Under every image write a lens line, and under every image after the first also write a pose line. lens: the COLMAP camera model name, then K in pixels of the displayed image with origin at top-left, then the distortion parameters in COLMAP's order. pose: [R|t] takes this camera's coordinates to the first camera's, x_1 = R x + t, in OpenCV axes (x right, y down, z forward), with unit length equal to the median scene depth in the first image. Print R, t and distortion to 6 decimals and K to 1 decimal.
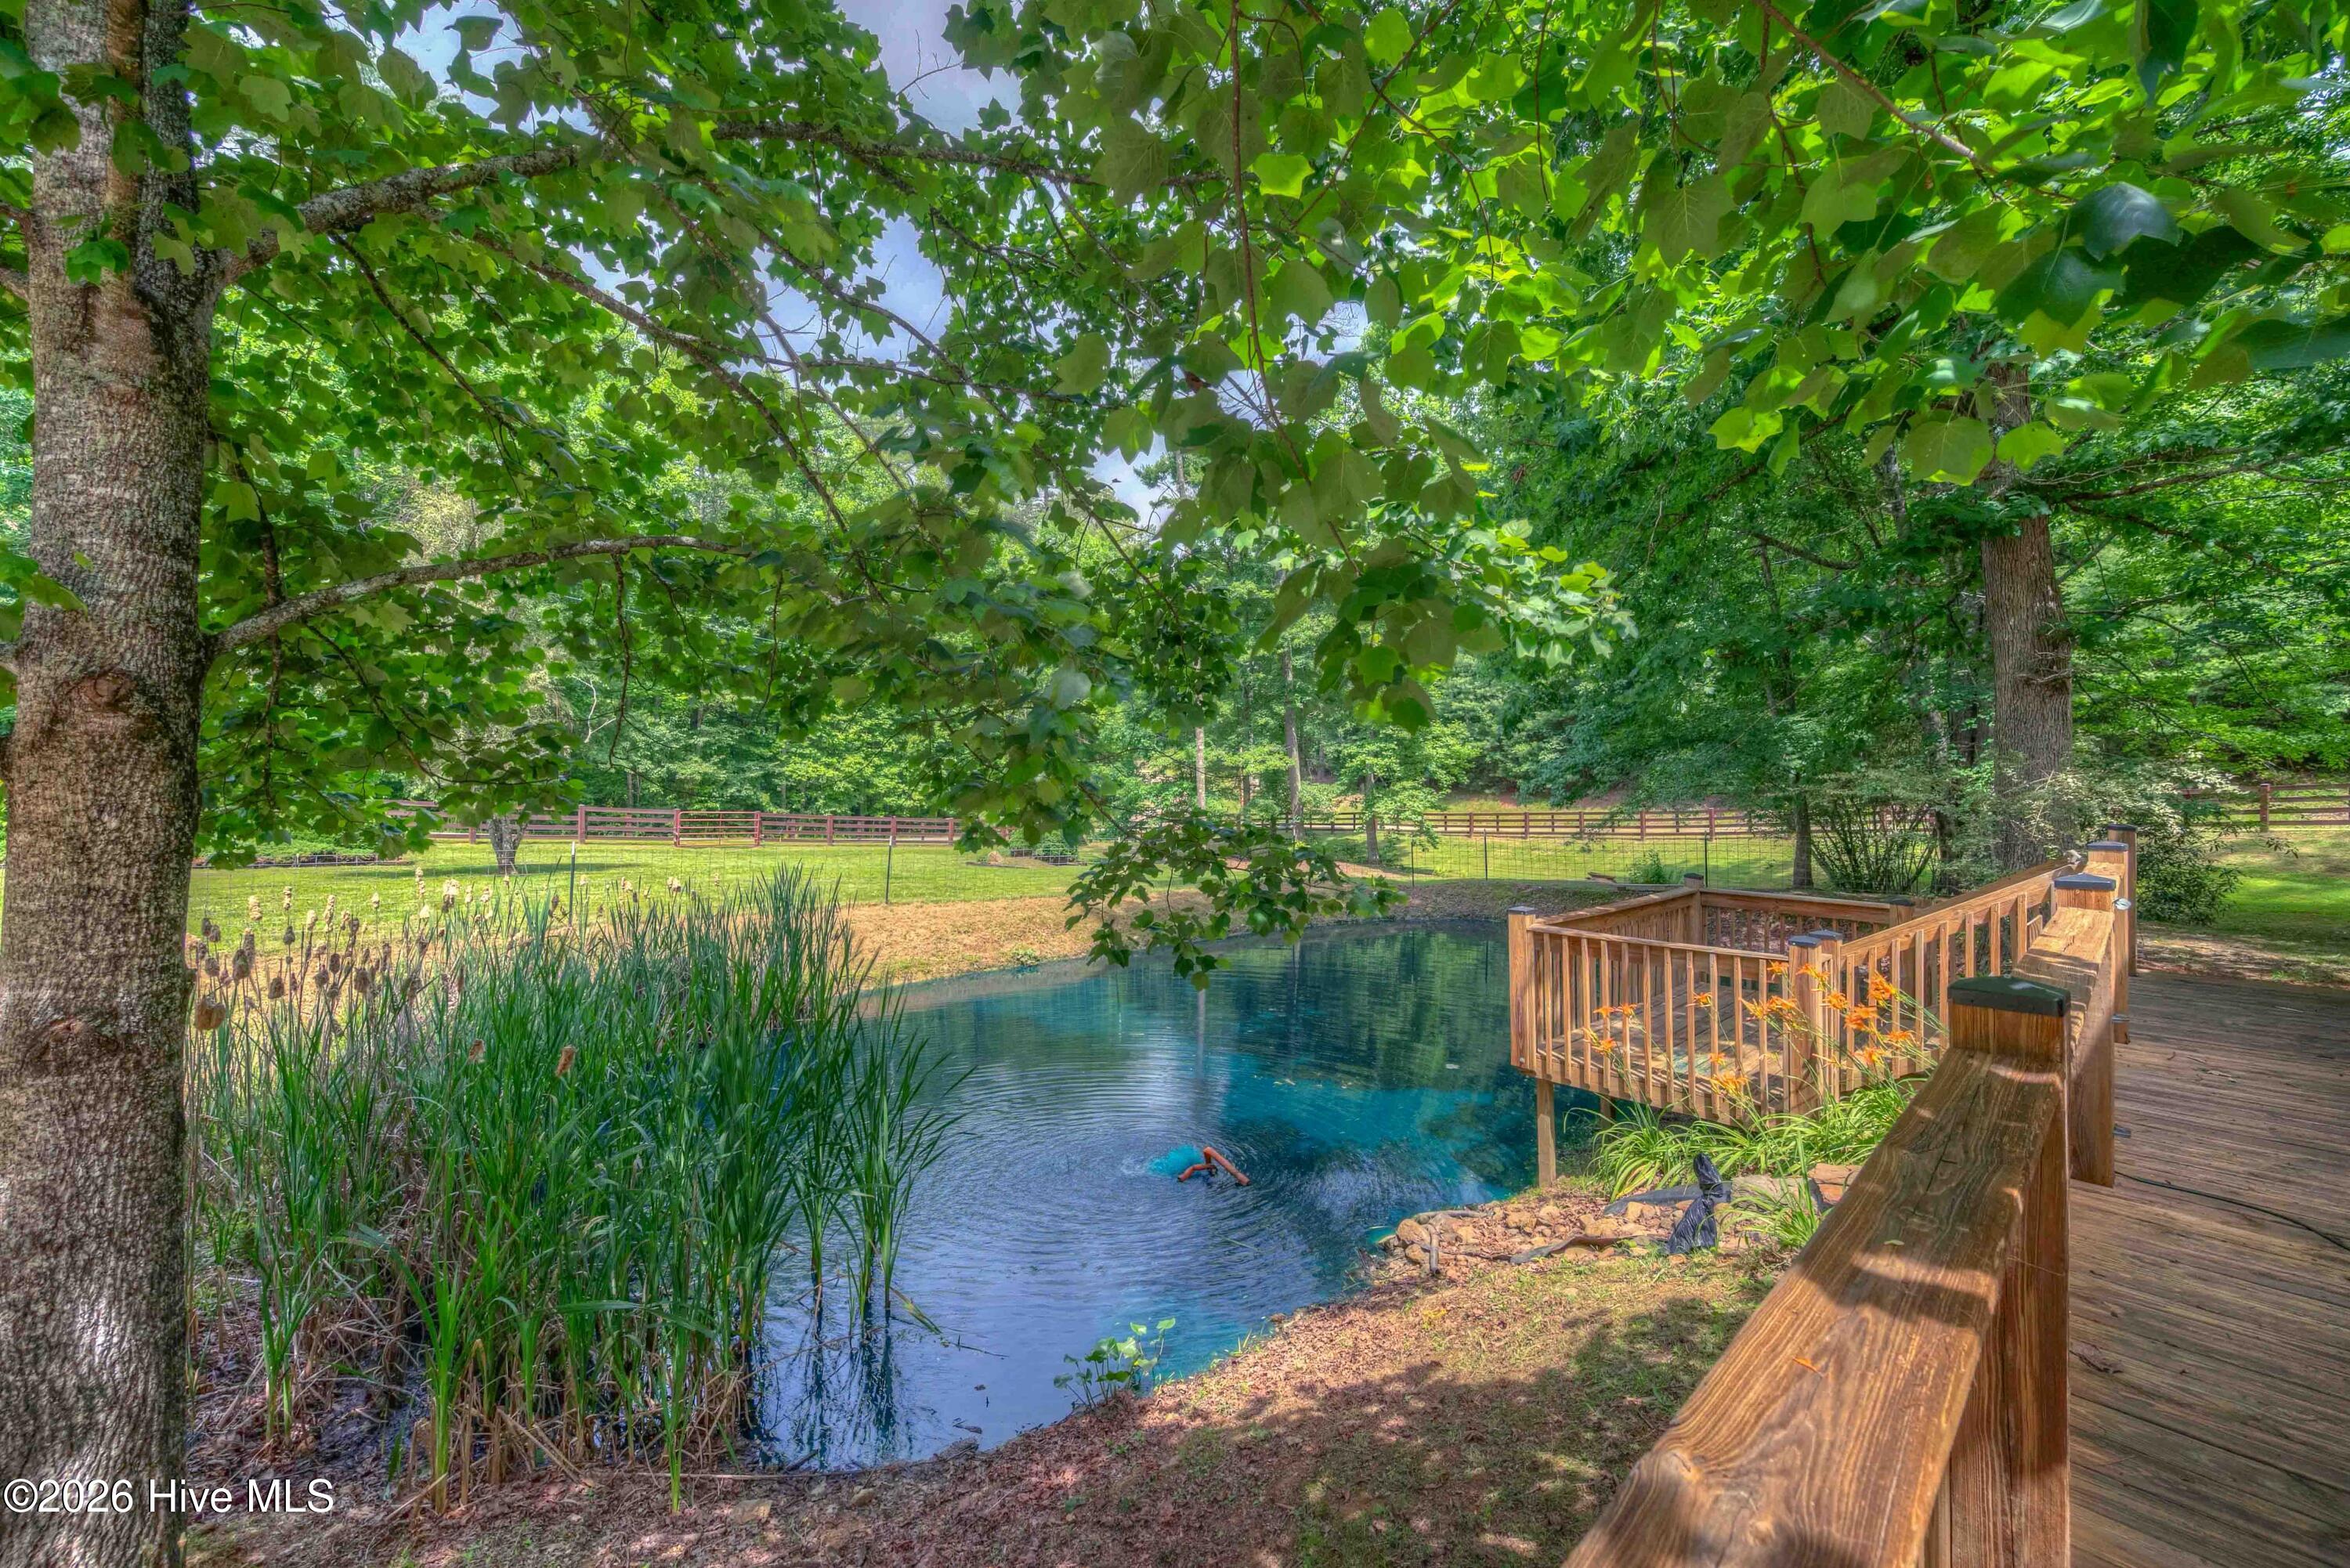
lens RADIAL K [[930.9, 0, 1127.0], [0, 930.9, 787.4], [0, 0, 1]] dist [0.003177, -0.000628]
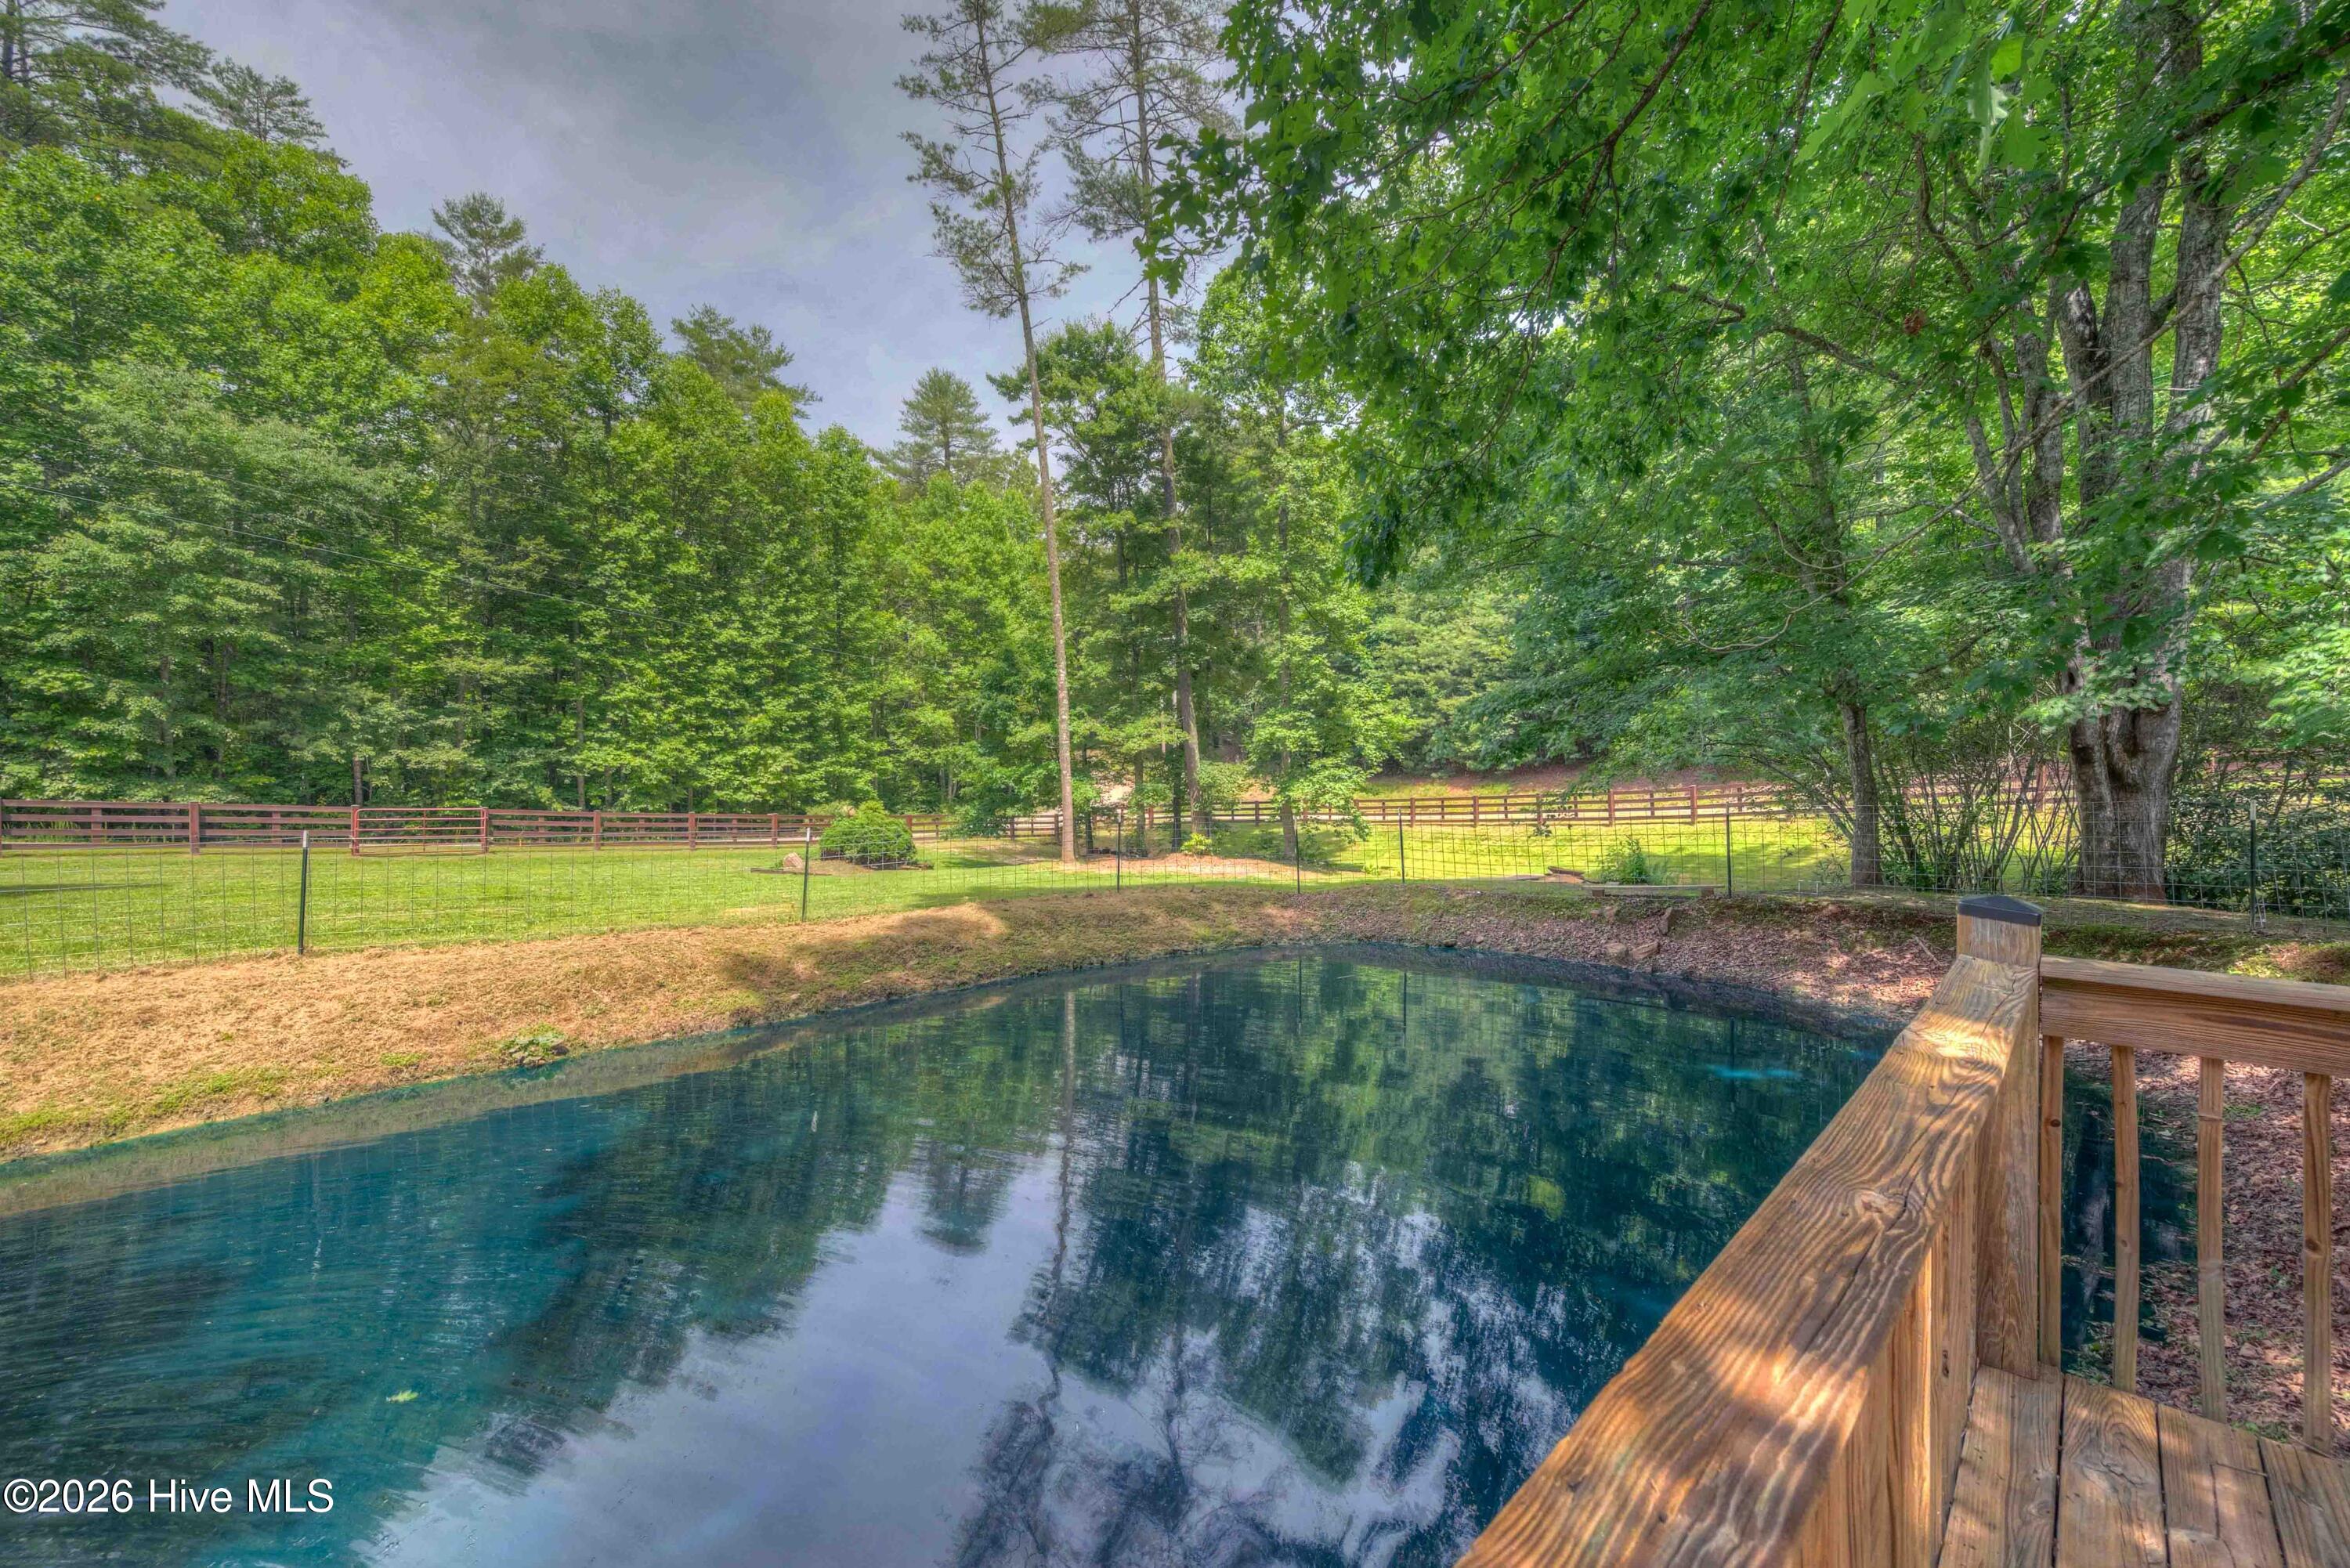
lens RADIAL K [[930.9, 0, 1129.0], [0, 930.9, 795.6], [0, 0, 1]] dist [0.003177, -0.000628]
pose [[0.999113, -0.015995, 0.038942, 0.089856], [0.015614, 0.999827, 0.010079, 0.014451], [-0.039096, -0.009462, 0.999191, 0.183832]]
